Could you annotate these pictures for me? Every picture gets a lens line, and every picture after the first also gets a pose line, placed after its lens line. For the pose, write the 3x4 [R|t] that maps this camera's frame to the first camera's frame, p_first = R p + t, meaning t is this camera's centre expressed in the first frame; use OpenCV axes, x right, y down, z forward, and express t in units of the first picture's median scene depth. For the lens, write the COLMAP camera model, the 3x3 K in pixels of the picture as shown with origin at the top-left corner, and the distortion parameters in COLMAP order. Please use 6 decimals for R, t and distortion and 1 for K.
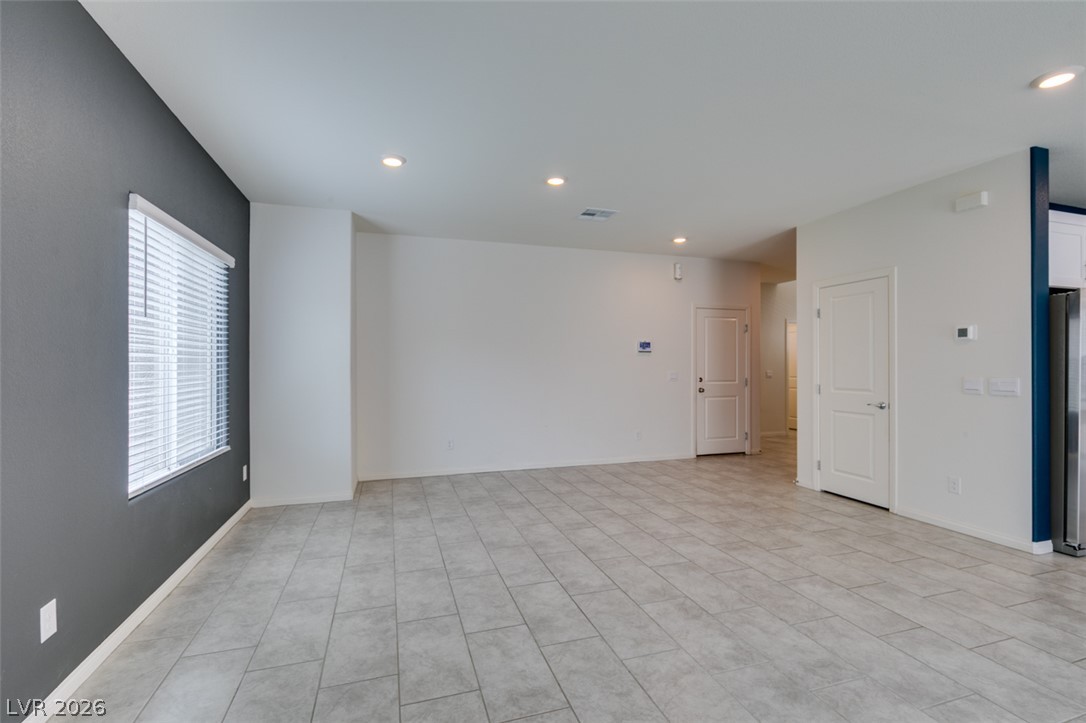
lens RADIAL K [[487.8, 0, 545.2], [0, 487.8, 361.1], [0, 0, 1]] dist [0.005920, -0.002134]
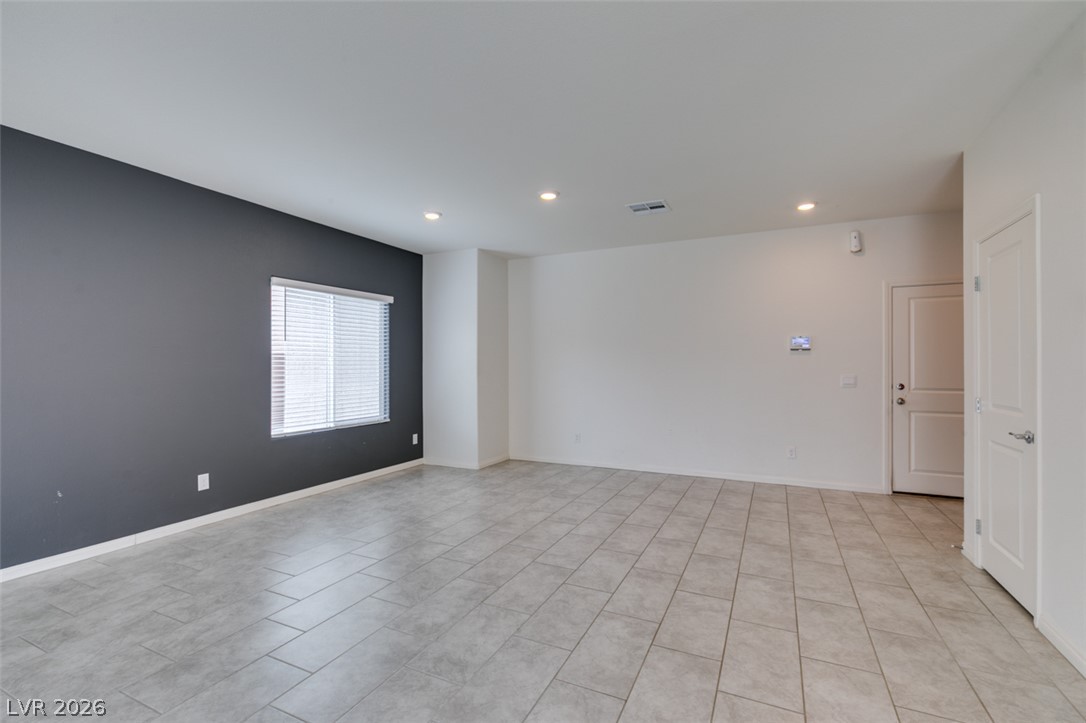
lens RADIAL K [[487.8, 0, 541.3], [0, 487.8, 361.9], [0, 0, 1]] dist [0.005920, -0.002134]
pose [[0.724196, -0.006136, -0.689567, 0.871290], [0.006917, 0.999975, -0.001634, -0.000948], [0.689559, -0.003586, 0.724220, 0.241516]]
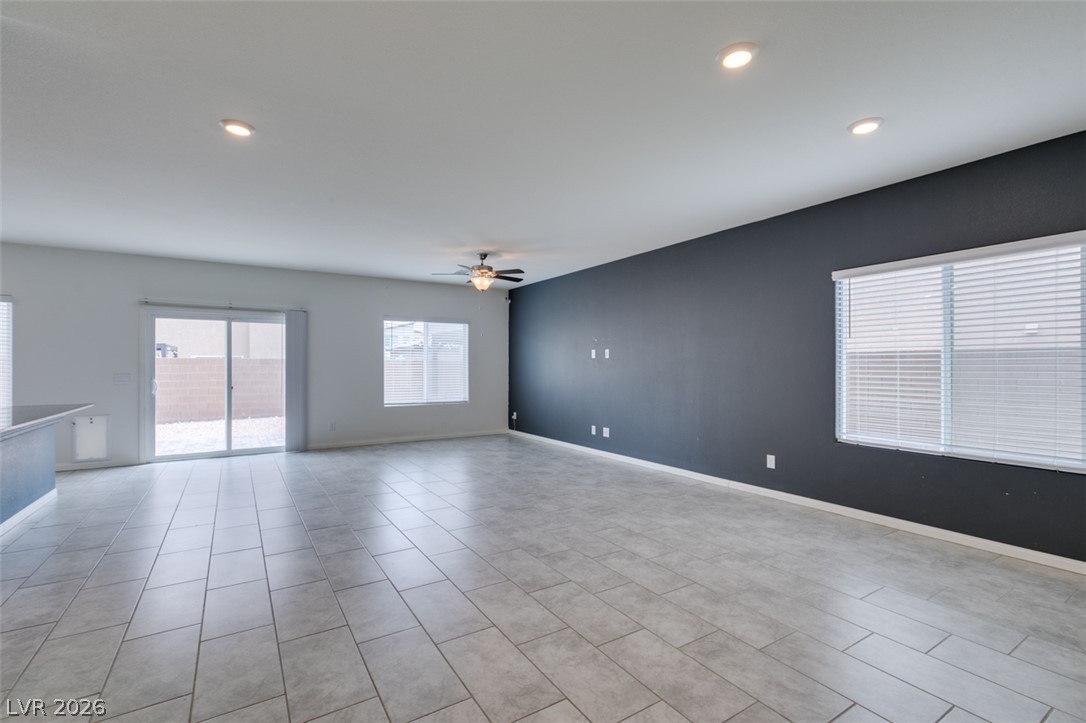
lens RADIAL K [[487.8, 0, 543.2], [0, 487.8, 366.7], [0, 0, 1]] dist [0.005920, -0.002134]
pose [[-0.968084, 0.000395, -0.250627, 0.464417], [0.001607, 0.999988, -0.004633, 0.010071], [0.250622, -0.004888, -0.968073, 1.755761]]
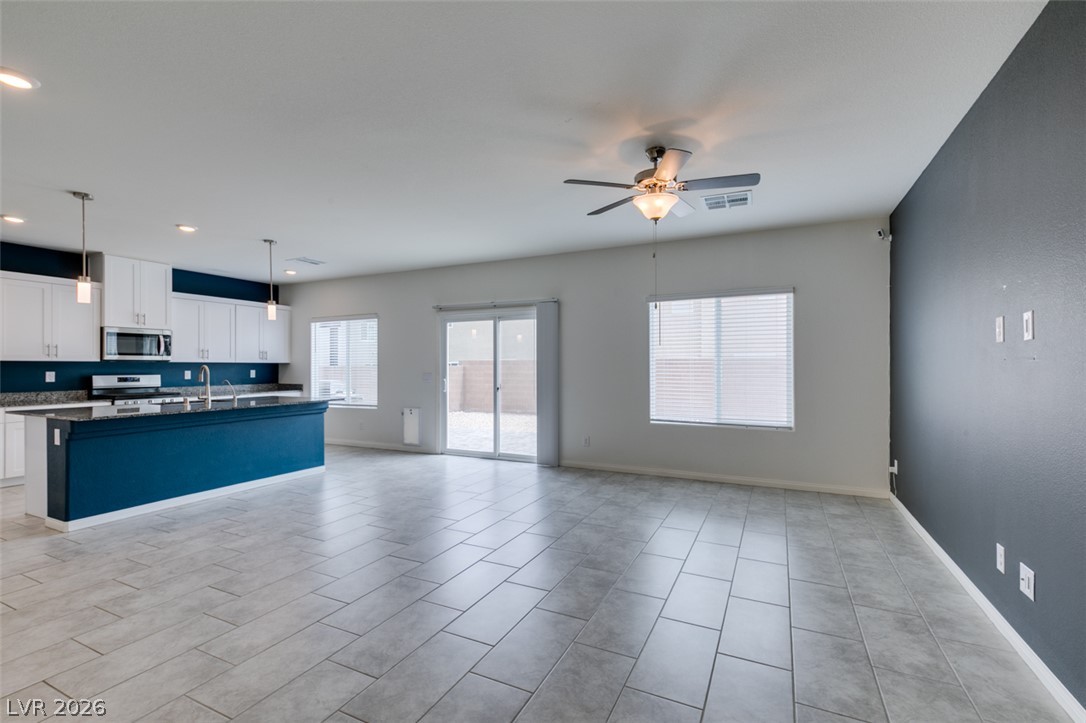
lens RADIAL K [[487.8, 0, 539.7], [0, 487.8, 365.8], [0, 0, 1]] dist [0.005920, -0.002134]
pose [[-0.717791, 0.001471, 0.696257, -0.300383], [-0.003587, 0.999977, -0.005811, 0.004597], [-0.696250, -0.006668, -0.717769, 0.724486]]
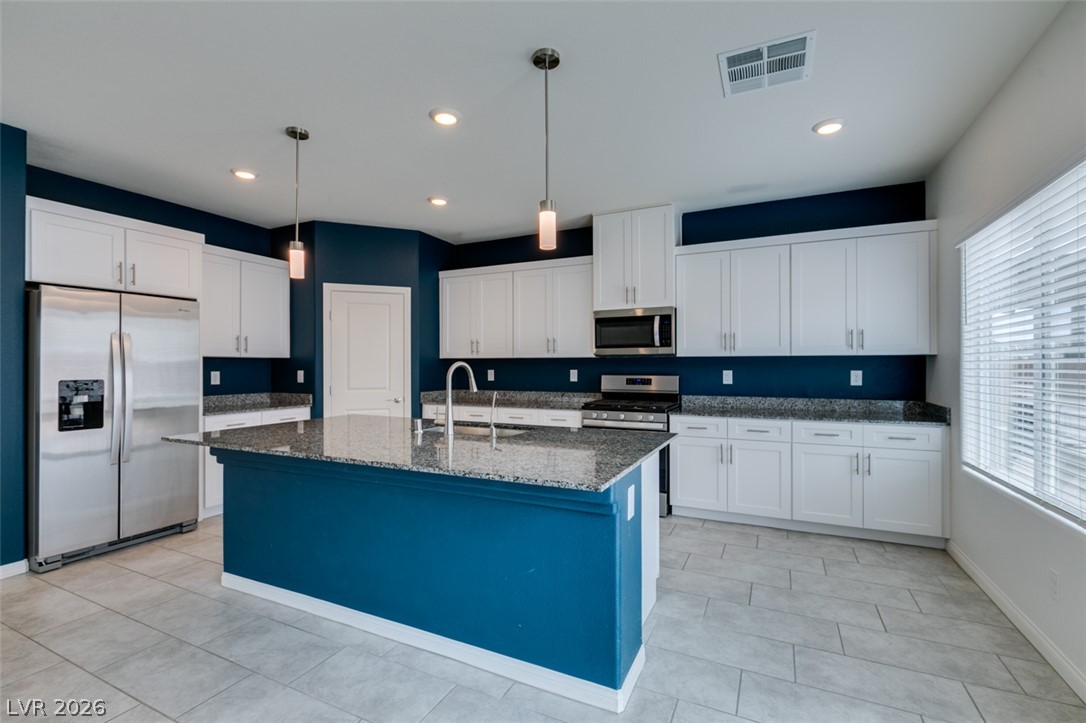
lens RADIAL K [[487.8, 0, 538.4], [0, 487.8, 365.5], [0, 0, 1]] dist [0.005920, -0.002134]
pose [[0.693600, -0.004455, 0.720347, 1.047197], [-0.000661, 0.999977, 0.006821, -0.002411], [-0.720360, -0.005207, 0.693581, -0.320099]]
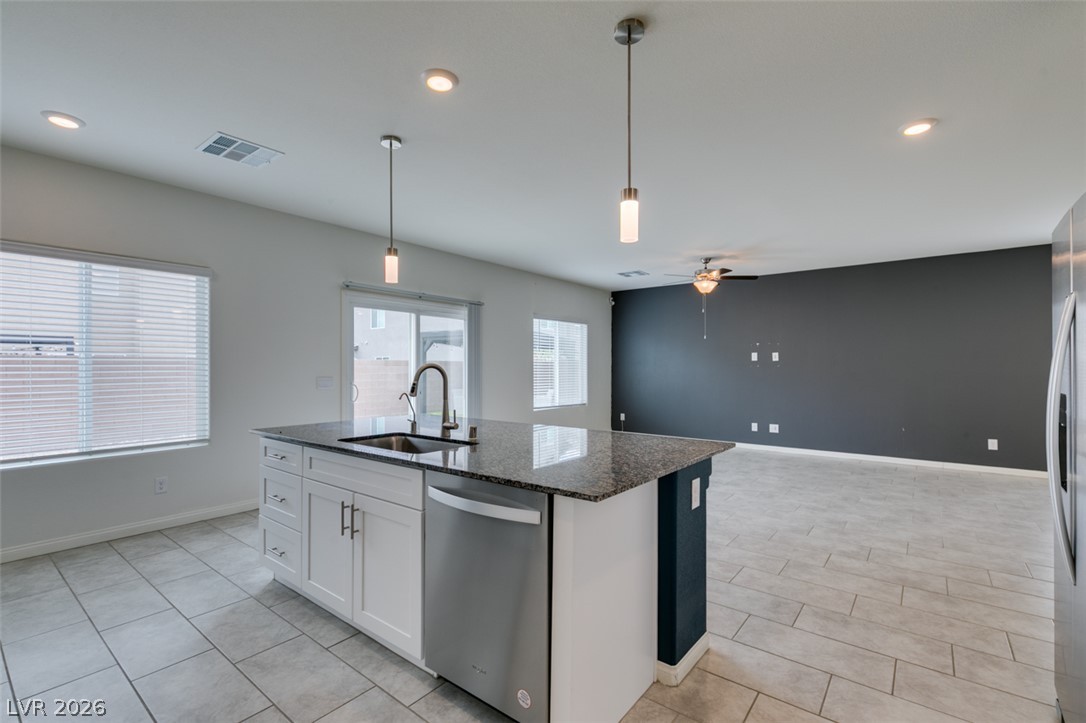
lens RADIAL K [[487.8, 0, 543.1], [0, 487.8, 365.1], [0, 0, 1]] dist [0.005920, -0.002134]
pose [[-0.829383, -0.004787, -0.558660, 1.843064], [0.001429, 0.999942, -0.010690, 0.007792], [0.558679, -0.009665, -0.829328, 1.106780]]
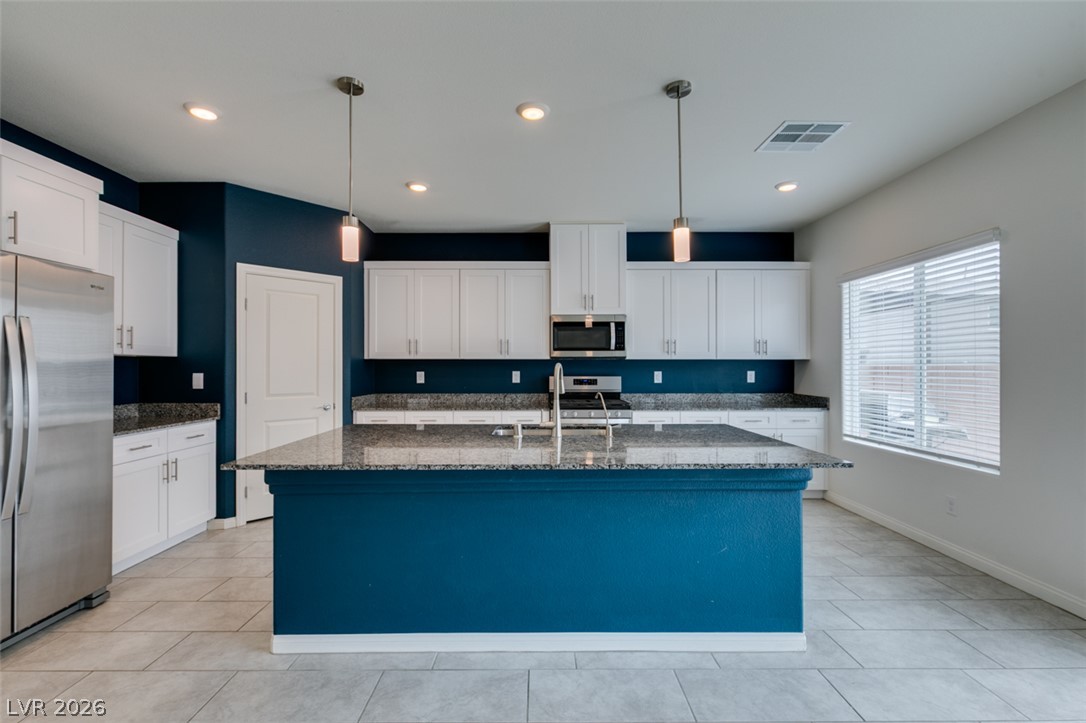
lens RADIAL K [[487.8, 0, 540.3], [0, 487.8, 364.7], [0, 0, 1]] dist [0.005920, -0.002134]
pose [[0.298576, 0.000750, 0.954385, 0.758715], [-0.004725, 0.999989, 0.000692, -0.000789], [-0.954374, -0.004716, 0.298577, 0.133913]]
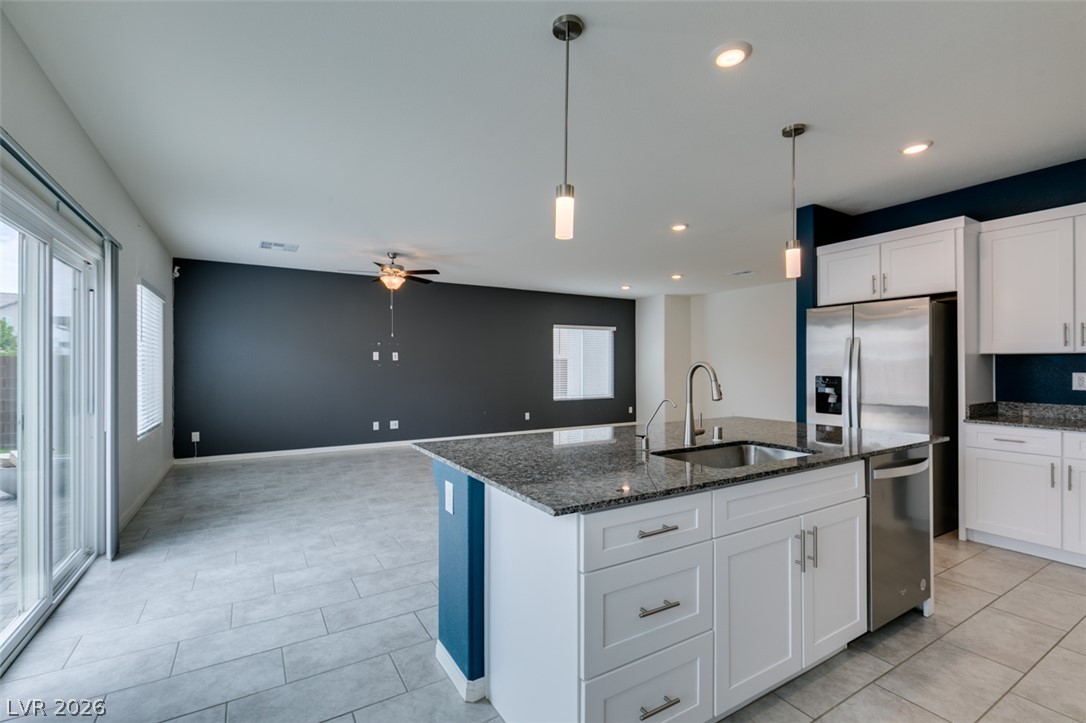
lens RADIAL K [[487.8, 0, 539.4], [0, 487.8, 364.1], [0, 0, 1]] dist [0.005920, -0.002134]
pose [[0.227016, -0.006092, -0.973872, 2.166616], [0.009256, 0.999949, -0.004098, 0.000451], [0.973847, -0.008083, 0.227061, -0.024000]]
